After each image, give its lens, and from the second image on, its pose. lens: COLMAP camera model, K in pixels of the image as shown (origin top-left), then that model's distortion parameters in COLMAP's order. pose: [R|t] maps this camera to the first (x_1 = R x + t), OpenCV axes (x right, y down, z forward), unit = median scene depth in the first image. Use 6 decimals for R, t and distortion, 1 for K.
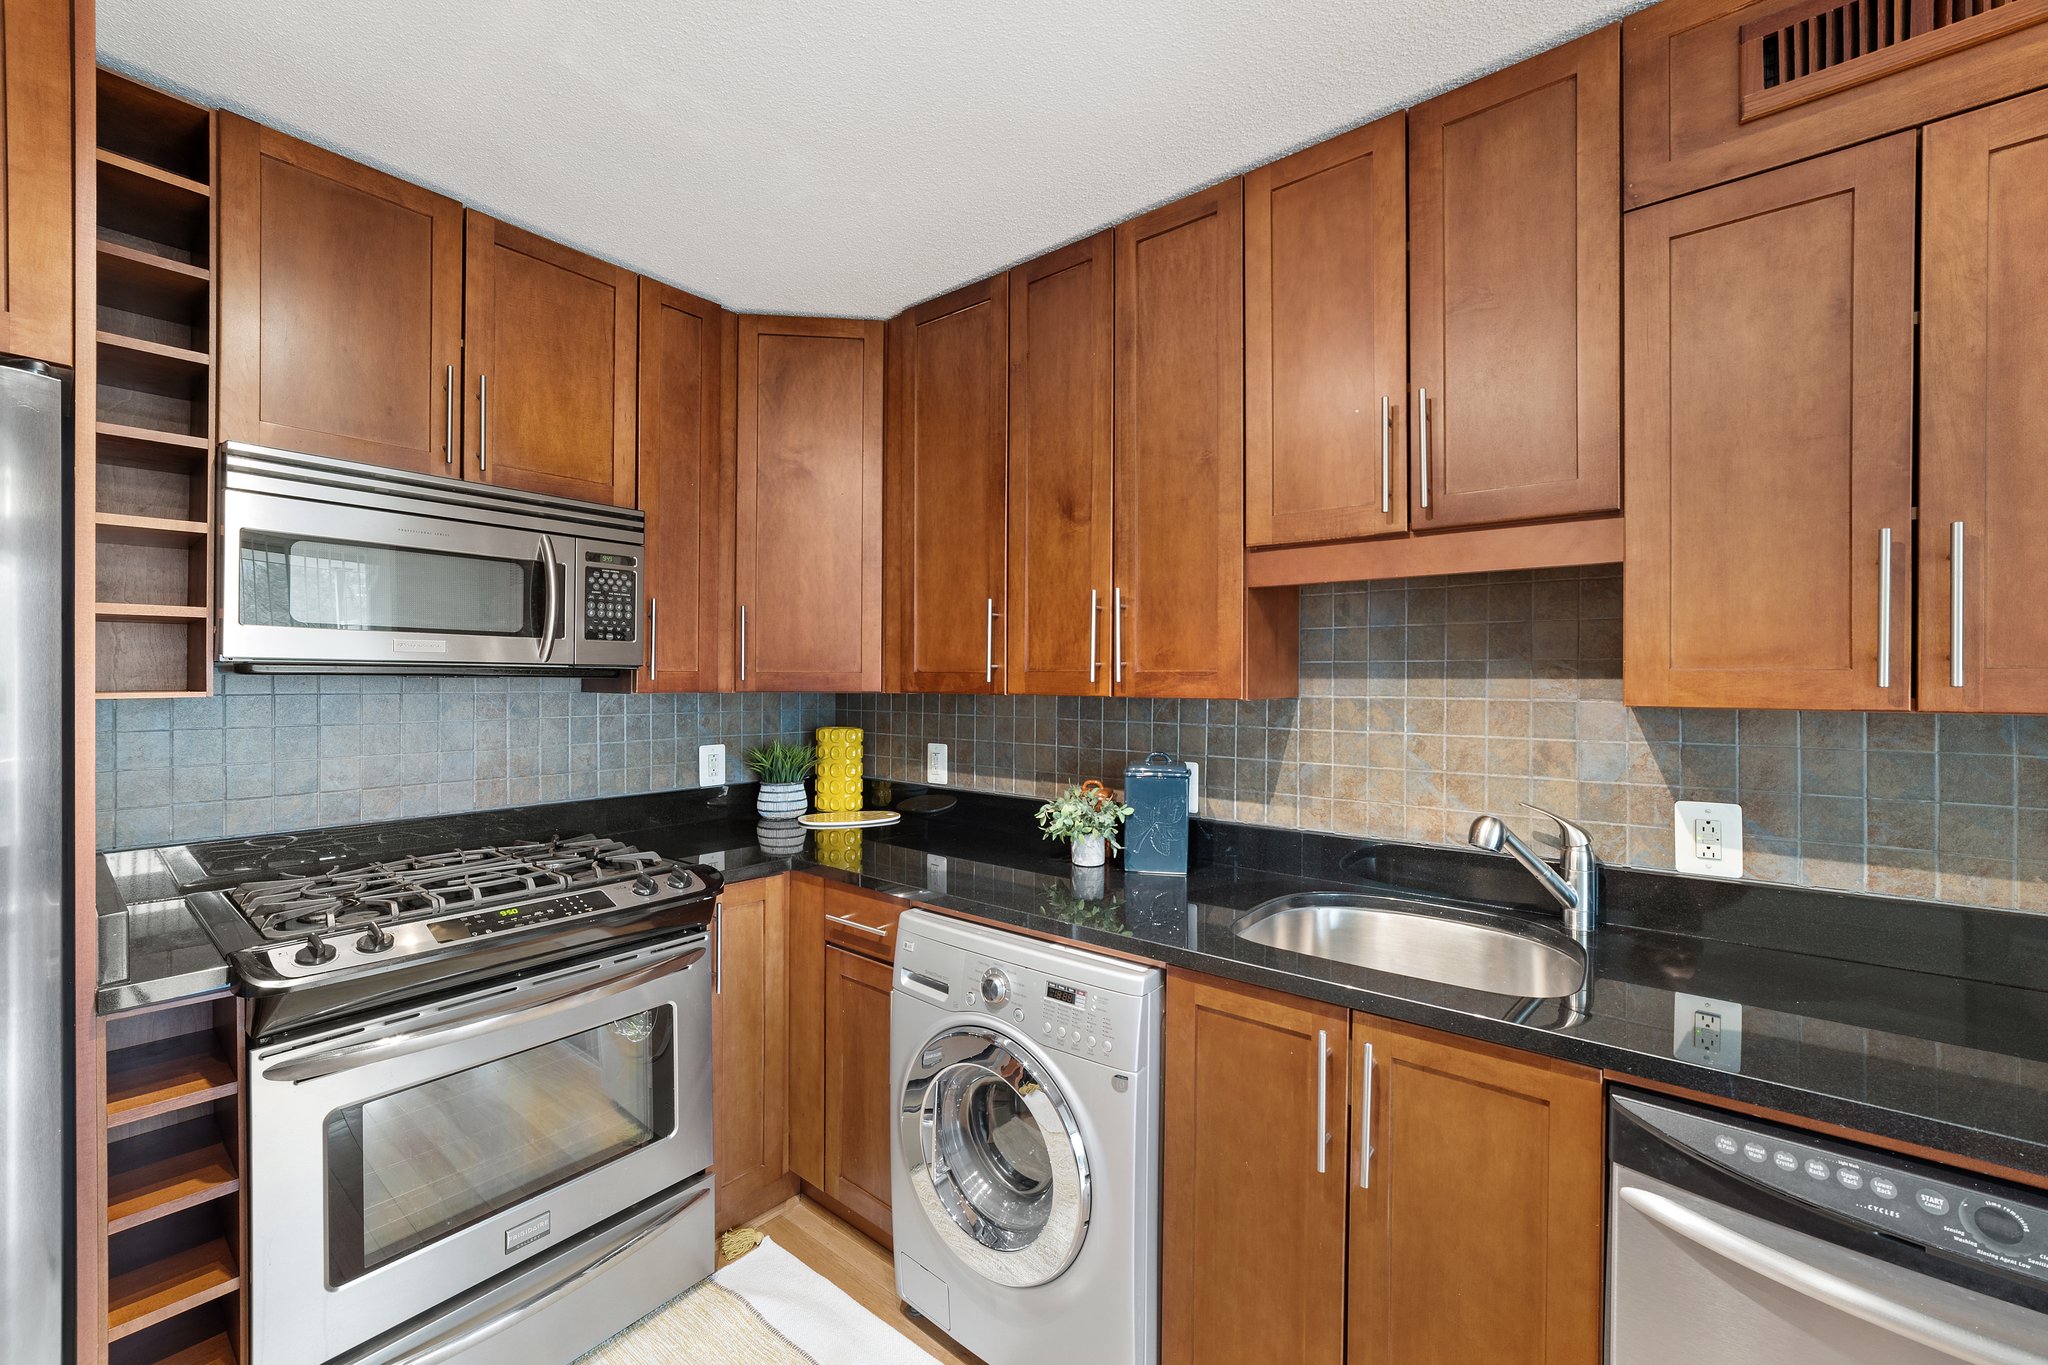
lens RADIAL K [[811.7, 0, 1014.7], [0, 811.7, 679.0], [0, 0, 1]] dist [-0.015478, 0.005749]
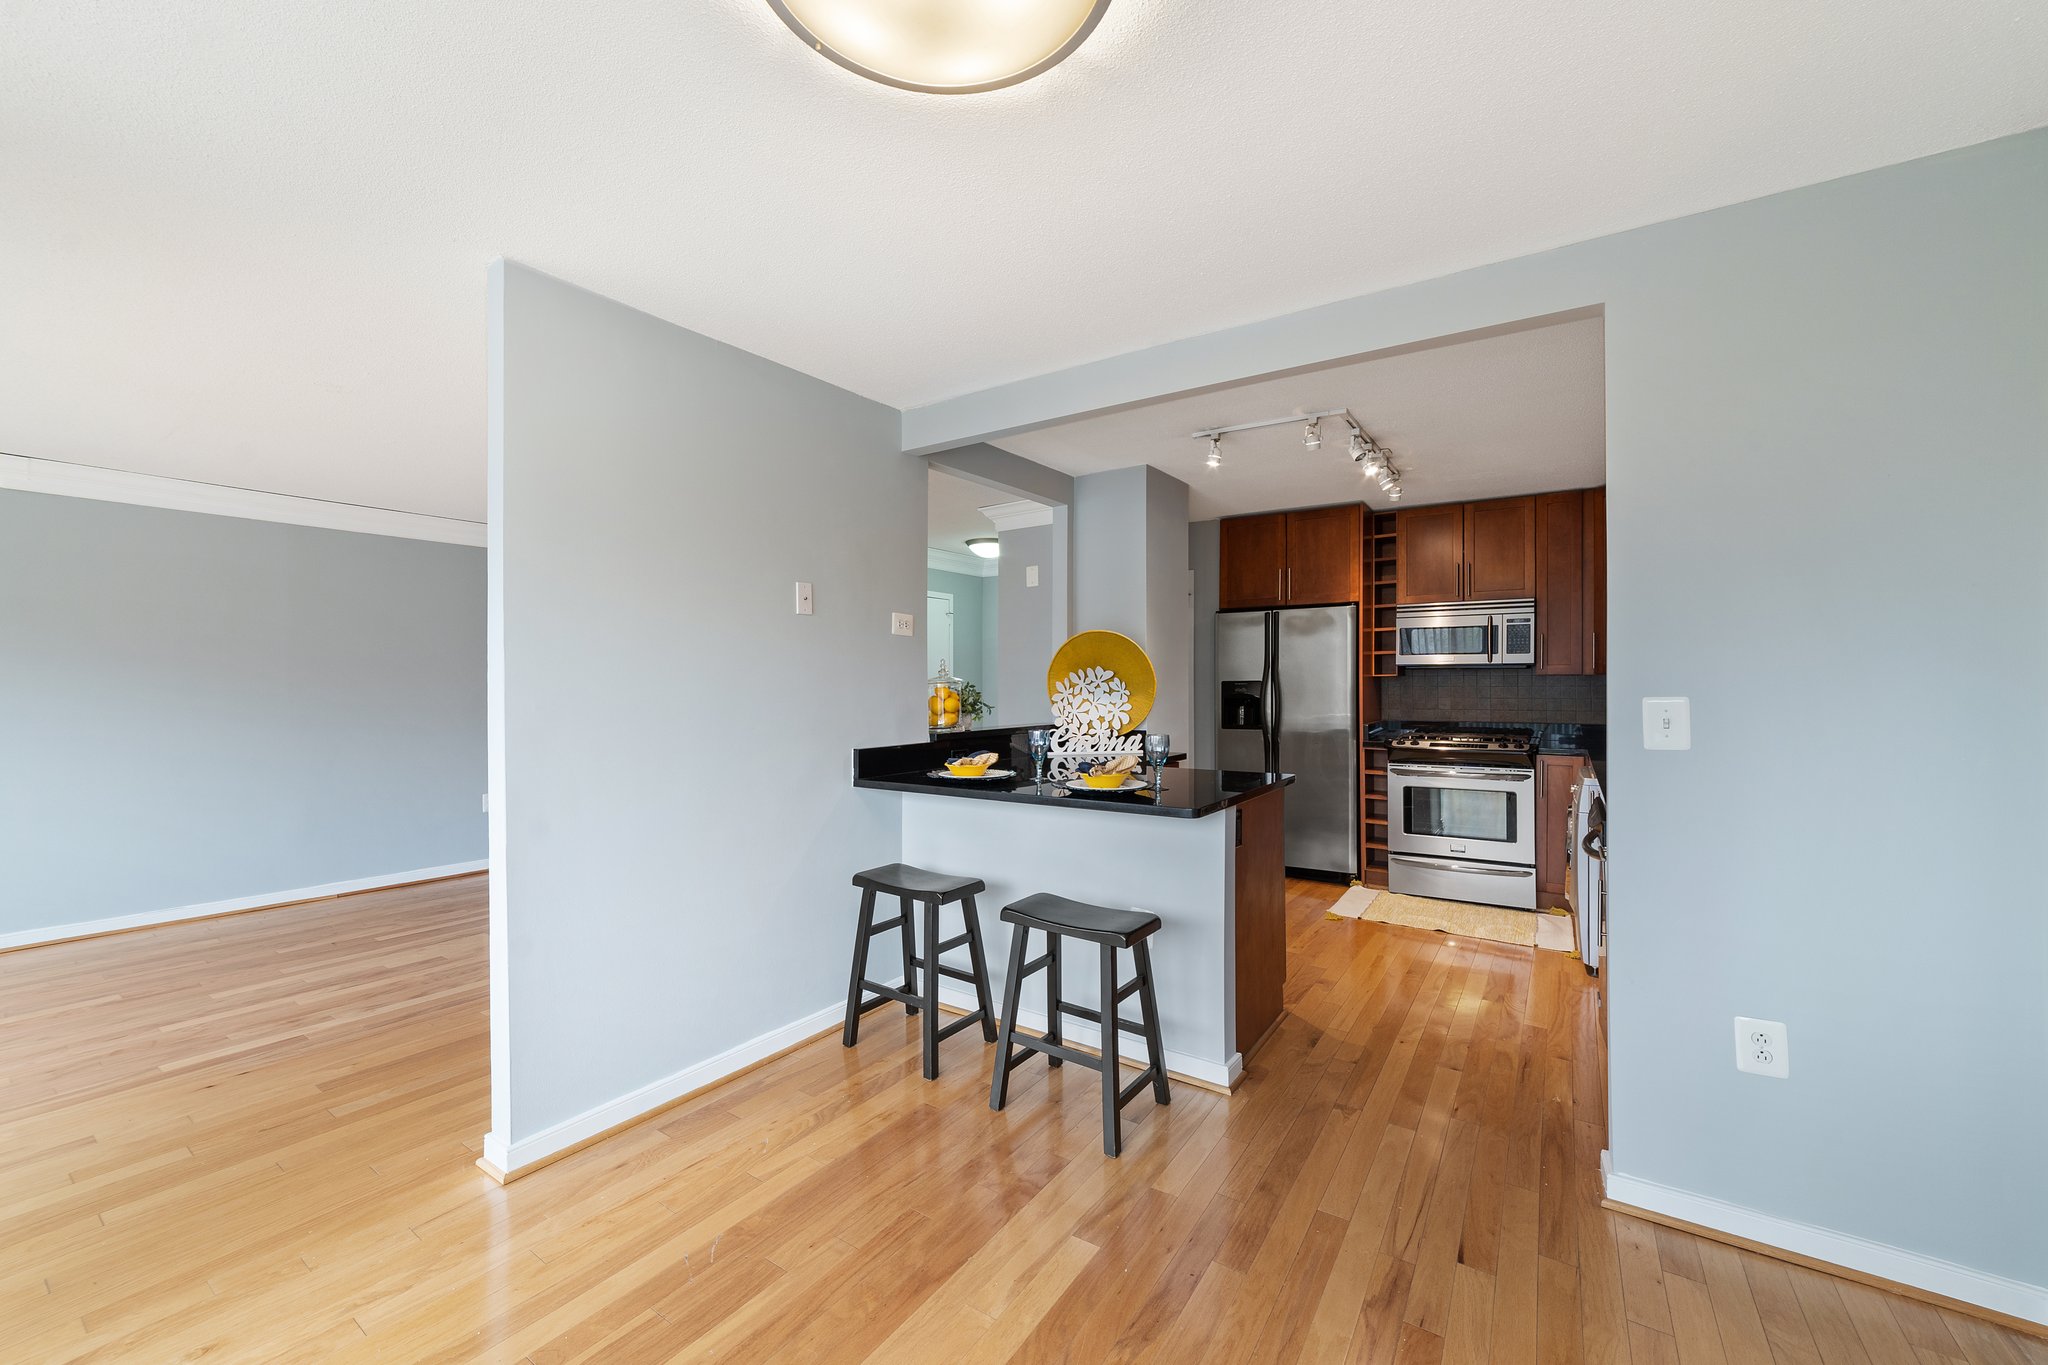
lens RADIAL K [[811.7, 0, 1024.0], [0, 811.7, 684.5], [0, 0, 1]] dist [-0.015478, 0.005749]
pose [[0.095309, 0.001797, -0.995446, 1.956548], [0.006048, 0.999979, 0.002384, 0.033952], [0.995429, -0.006248, 0.095296, -0.802080]]
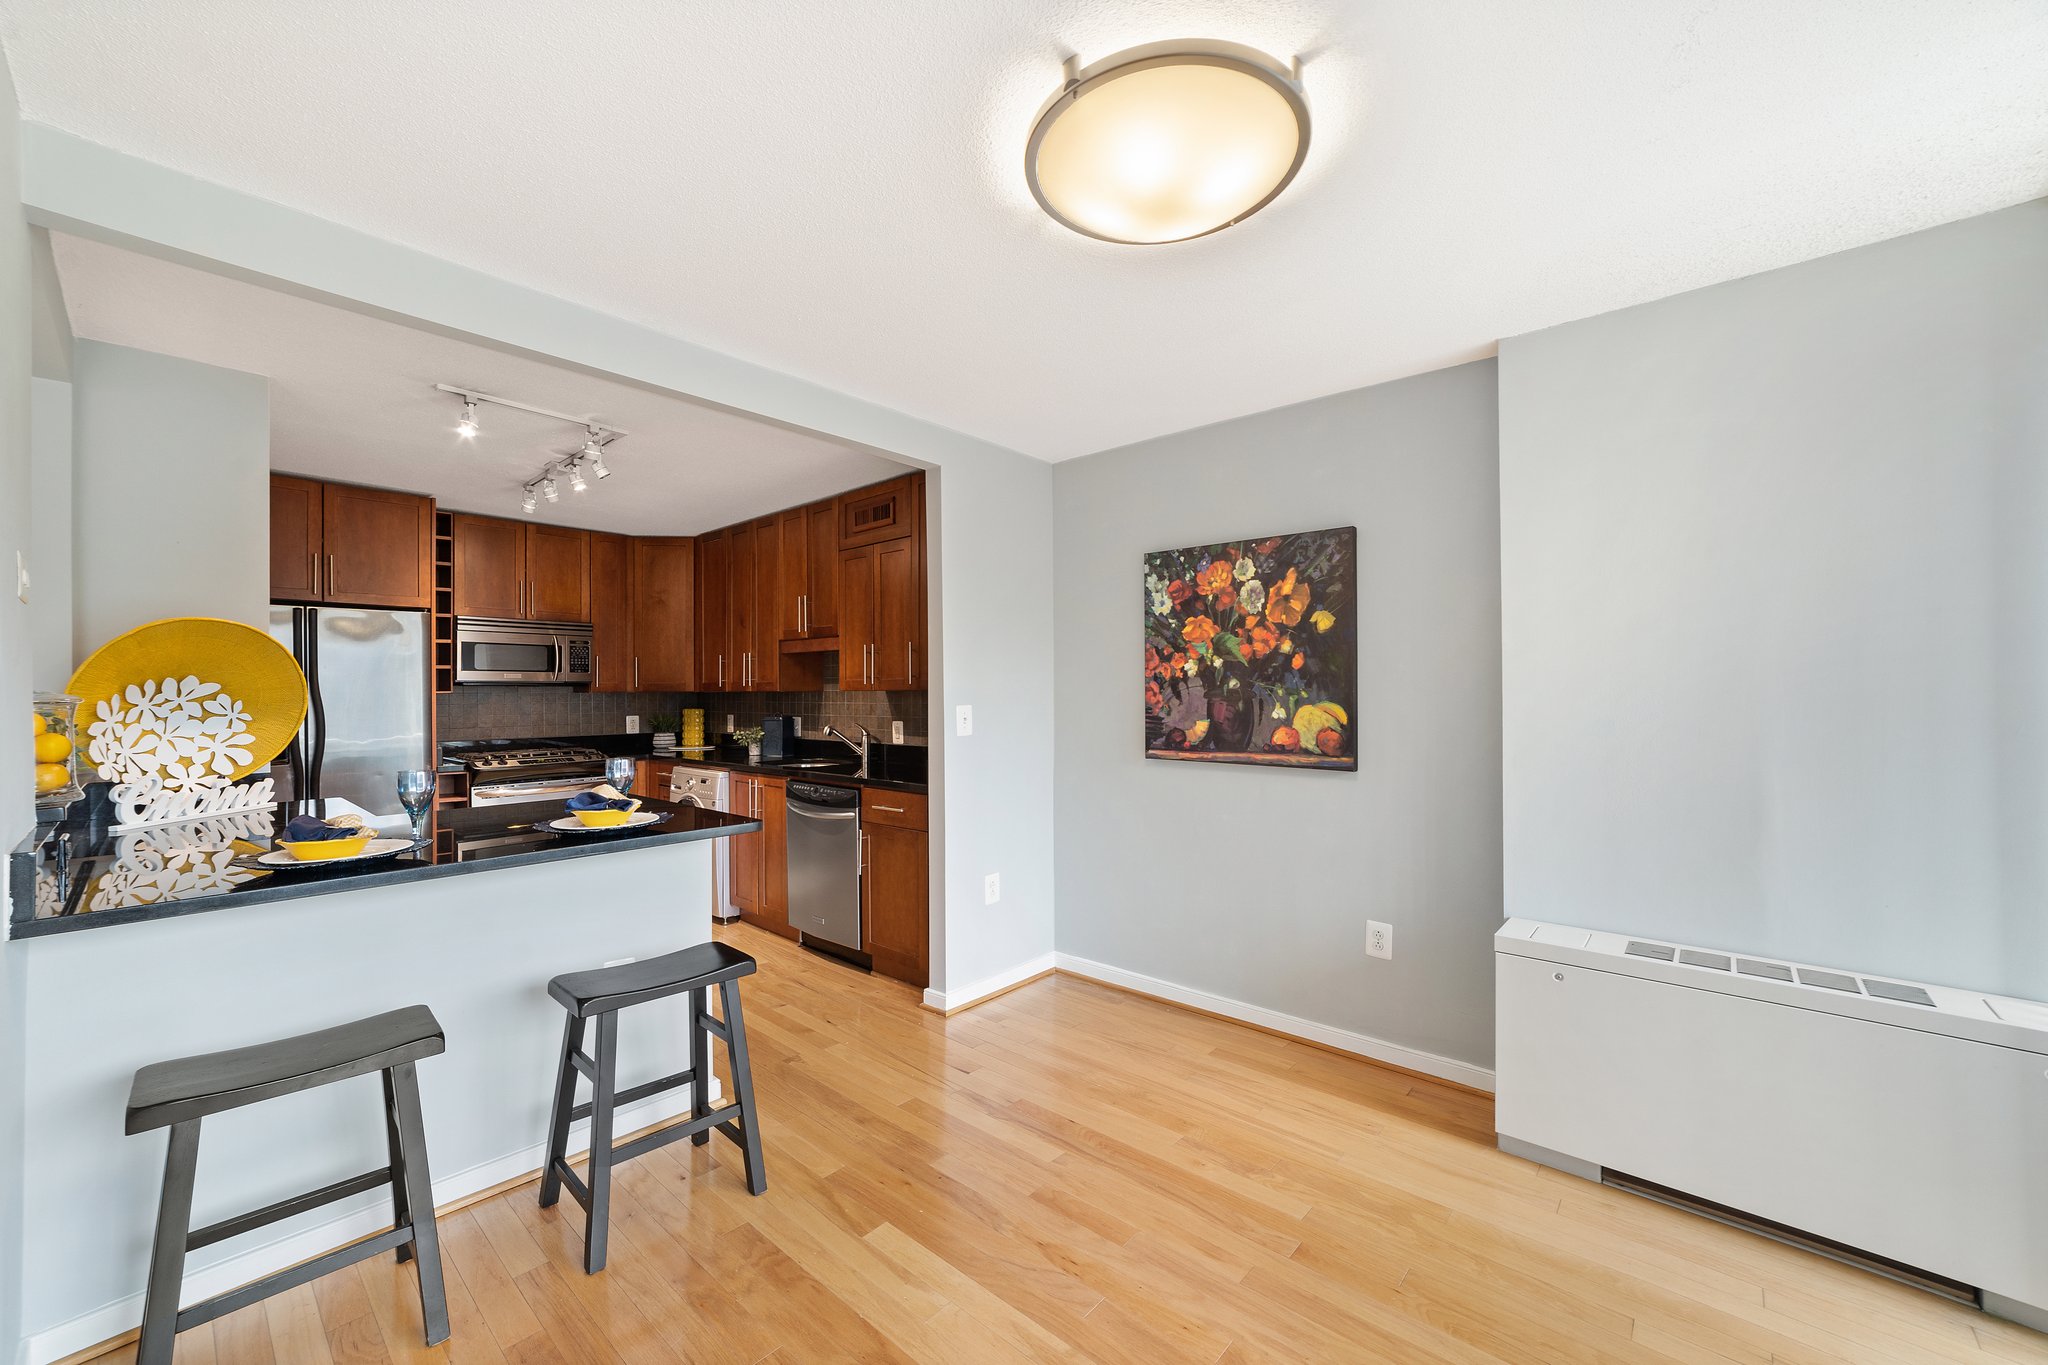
lens RADIAL K [[795.4, 0, 1013.6], [0, 795.4, 696.5], [0, 0, 1]] dist [-0.014934, 0.006271]
pose [[0.998555, -0.008551, -0.053055, 1.172318], [0.008940, 0.999935, 0.007086, 0.028843], [0.052991, -0.007550, 0.998566, -1.688230]]
